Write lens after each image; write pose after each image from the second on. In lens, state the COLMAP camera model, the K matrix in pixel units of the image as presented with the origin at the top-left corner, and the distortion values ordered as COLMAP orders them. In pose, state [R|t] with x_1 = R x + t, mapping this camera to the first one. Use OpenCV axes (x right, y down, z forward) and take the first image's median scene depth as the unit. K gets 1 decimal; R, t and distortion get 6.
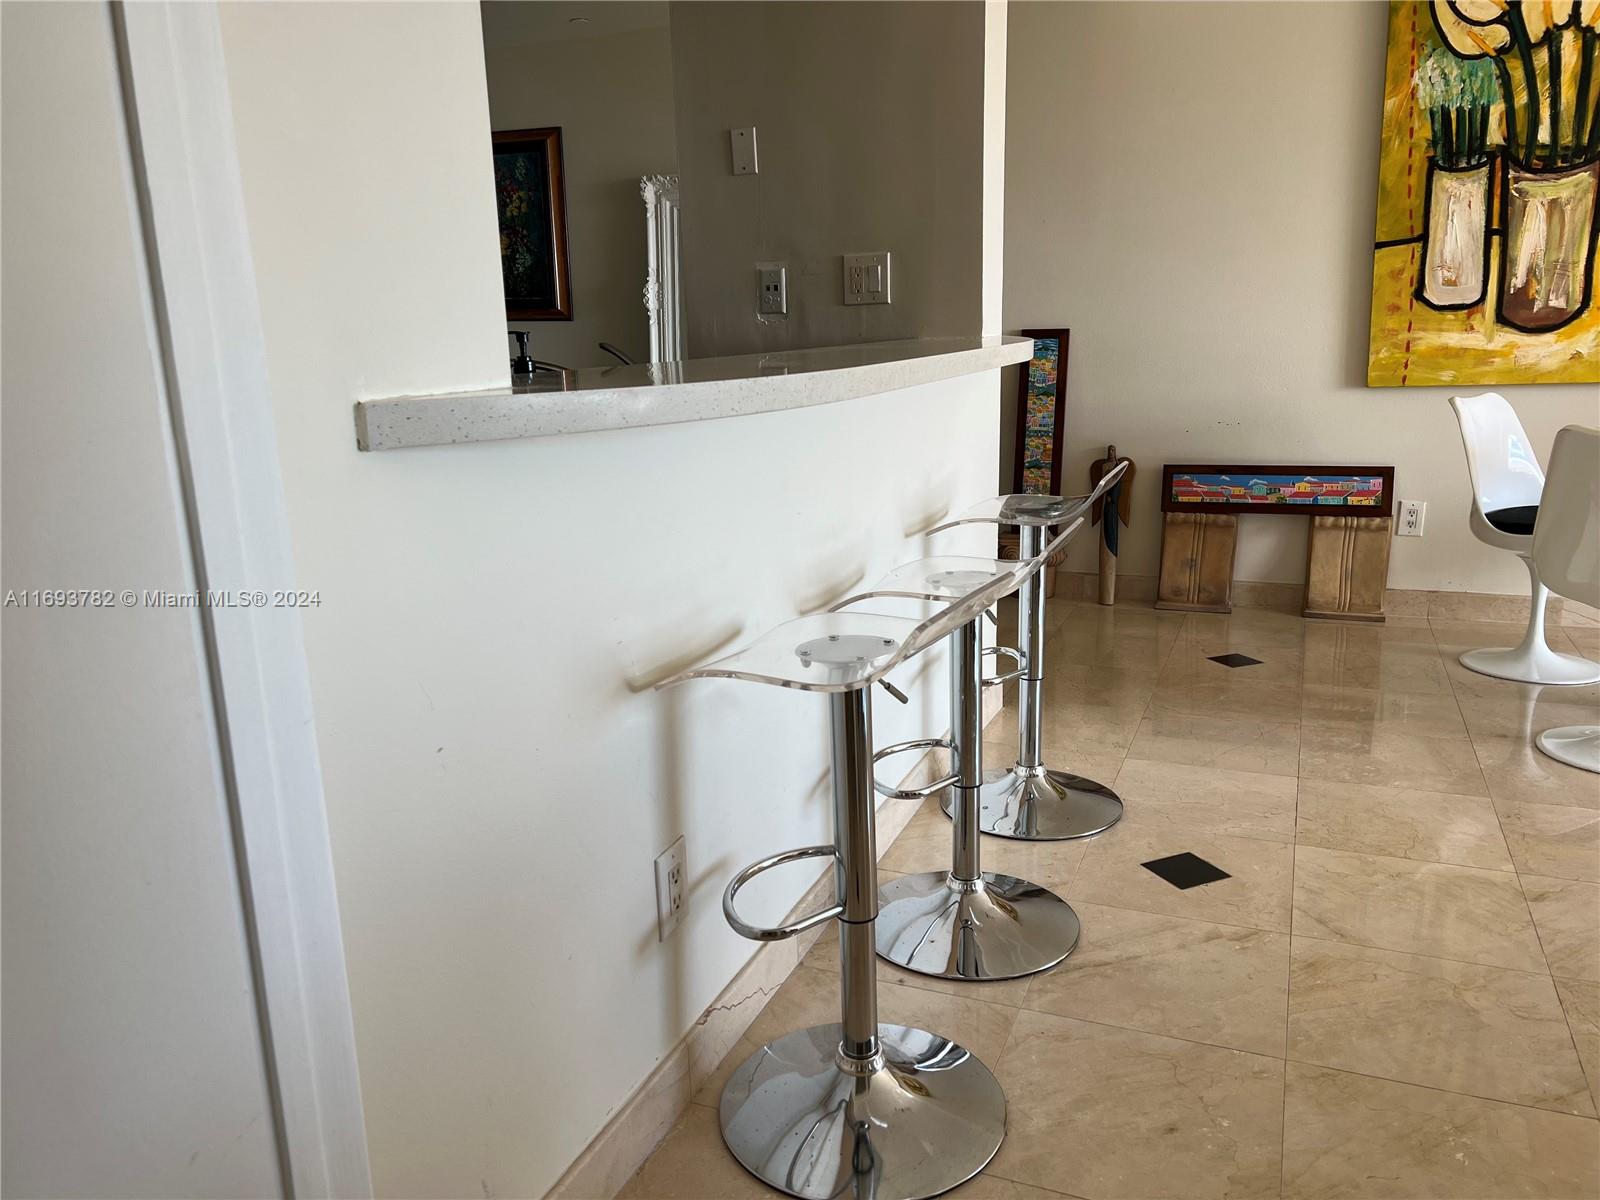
lens RADIAL K [[1212.1, 0, 806.0], [0, 1212.1, 613.0], [0, 0, 1]] dist [0.038170, -0.038807]
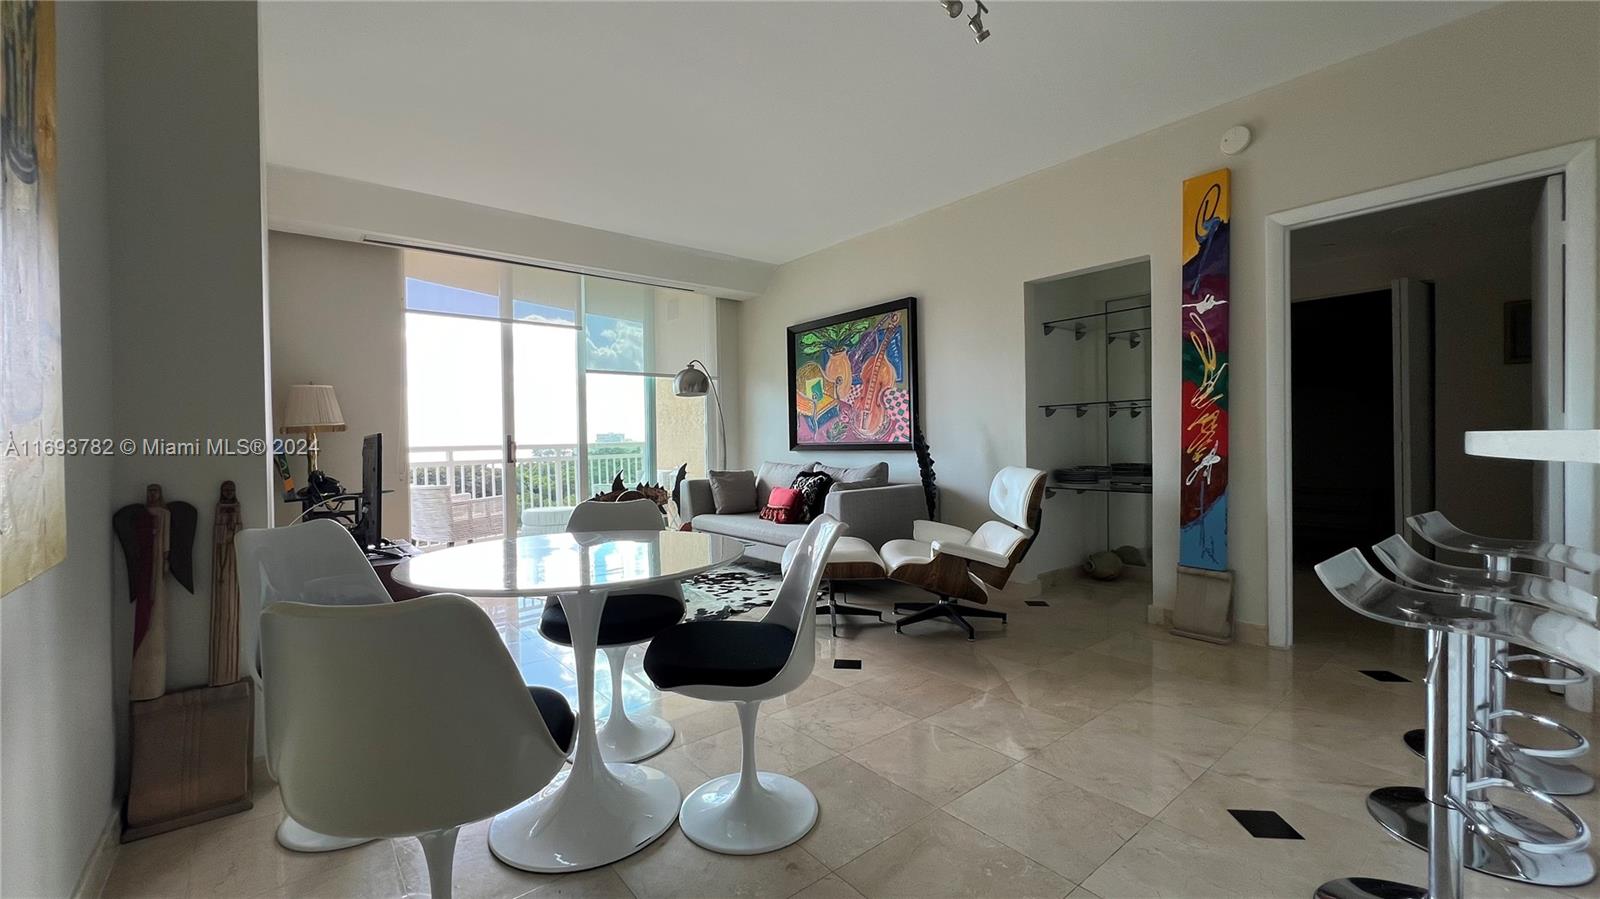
lens RADIAL K [[639.0, 0, 798.7], [0, 639.0, 448.7], [0, 0, 1]] dist [-0.004670, 0.000794]
pose [[-0.877497, 0.031548, 0.478543, 0.248817], [0.147947, 0.966974, 0.207541, -0.243273], [-0.456191, 0.252915, -0.853185, 1.039174]]
